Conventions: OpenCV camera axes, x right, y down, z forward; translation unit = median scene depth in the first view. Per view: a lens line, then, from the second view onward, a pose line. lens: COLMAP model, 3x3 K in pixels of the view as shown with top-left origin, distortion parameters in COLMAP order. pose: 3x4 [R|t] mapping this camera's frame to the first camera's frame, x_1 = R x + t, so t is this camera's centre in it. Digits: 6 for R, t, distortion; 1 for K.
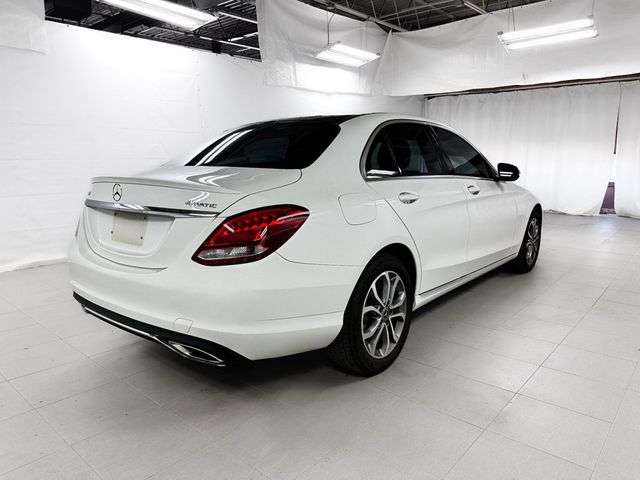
lens RADIAL K [[458.9, 0, 316.6], [0, 458.9, 239.4], [0, 0, 1]] dist [0.048279, -0.037202]
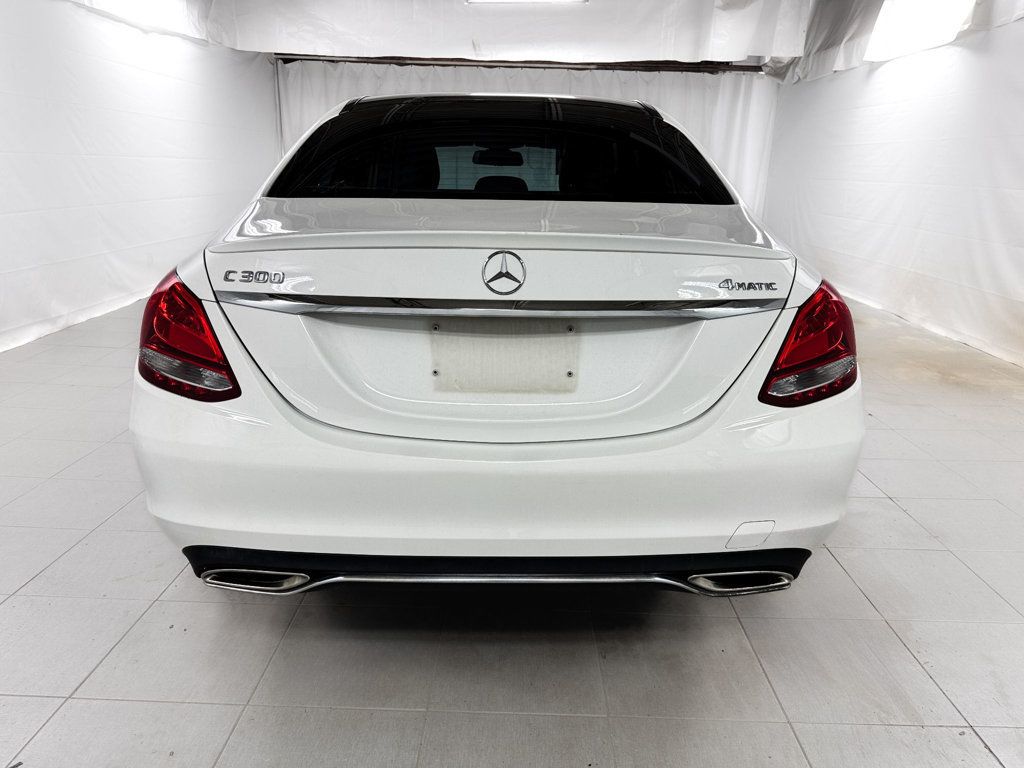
lens RADIAL K [[734.3, 0, 506.6], [0, 734.3, 383.1], [0, 0, 1]] dist [0.048279, -0.037202]
pose [[0.767600, -0.162786, 0.619912, -0.247164], [0.093704, 0.985319, 0.142713, -0.028755], [-0.634043, -0.051458, 0.771584, 0.146422]]
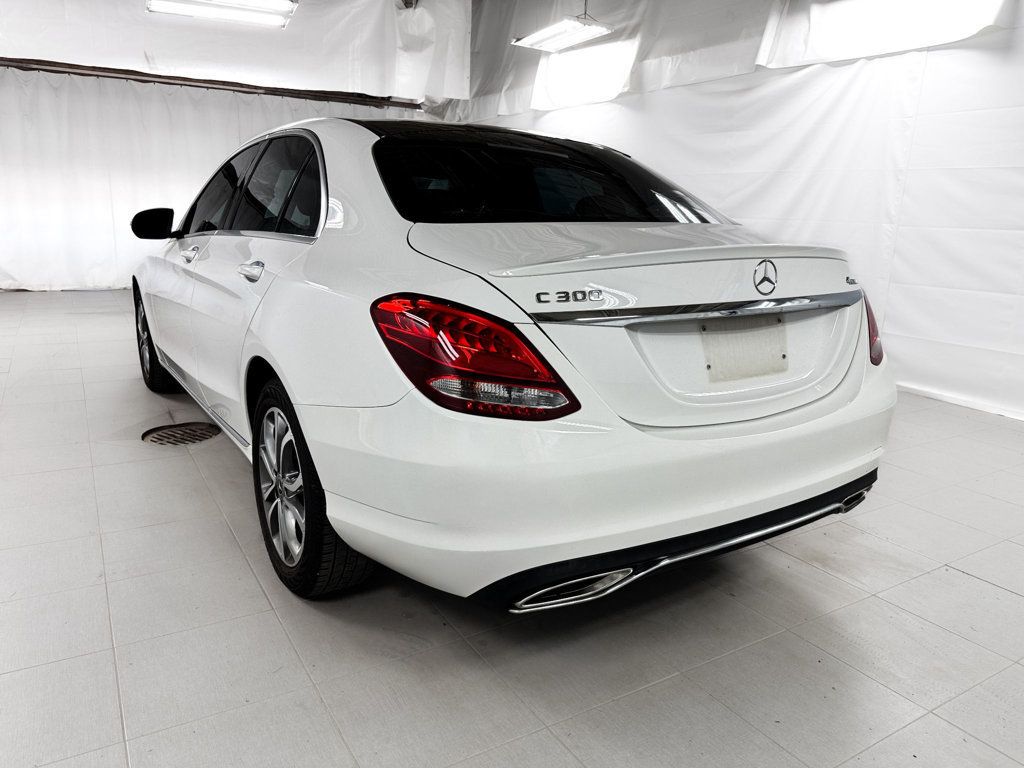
lens RADIAL K [[734.3, 0, 506.6], [0, 734.3, 383.1], [0, 0, 1]] dist [0.048279, -0.037202]
pose [[0.316429, -0.212751, 0.924451, -0.374678], [0.145361, 0.973891, 0.174373, -0.049861], [-0.937413, 0.079203, 0.339093, 0.293707]]
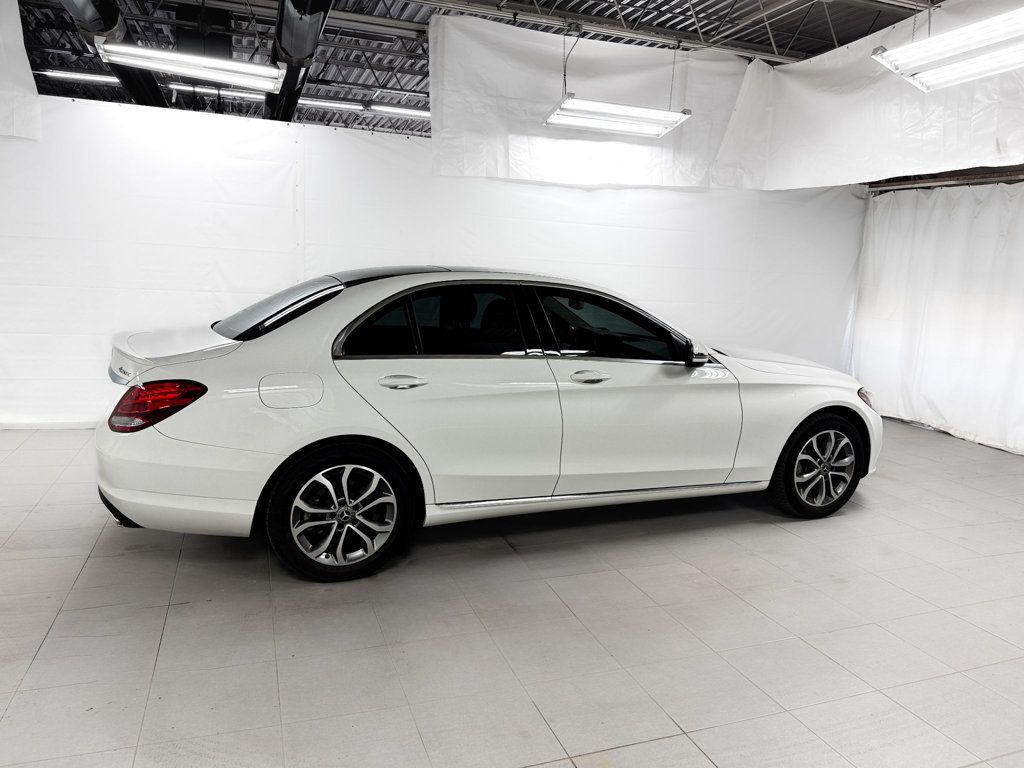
lens RADIAL K [[722.6, 0, 512.0], [0, 722.6, 384.0], [0, 0, 1]] dist [0.007065, -0.000954]
pose [[0.880200, 0.117139, -0.459920, 0.390797], [-0.131296, 0.991342, 0.001212, -0.086317], [0.456080, 0.059319, 0.887959, 0.243747]]
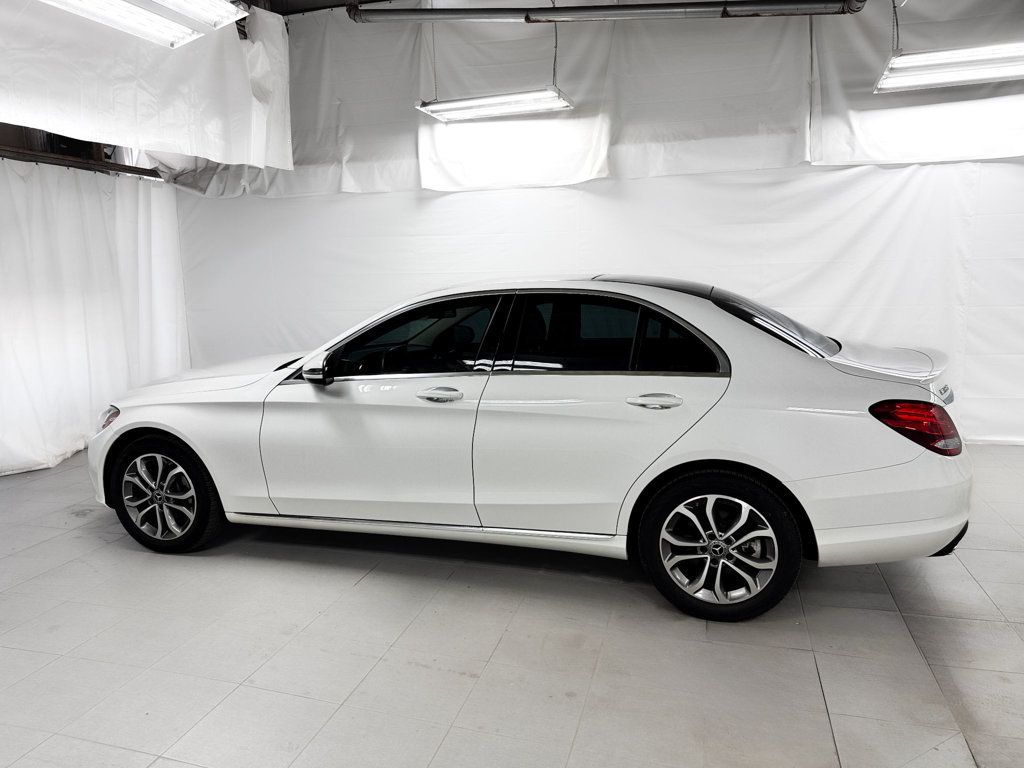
lens RADIAL K [[734.3, 0, 506.6], [0, 734.3, 383.1], [0, 0, 1]] dist [0.048279, -0.037202]
pose [[-0.435172, -0.131793, 0.890649, -0.114412], [0.193259, 0.952497, 0.235372, -0.214883], [-0.879361, 0.274554, -0.389030, 0.908389]]
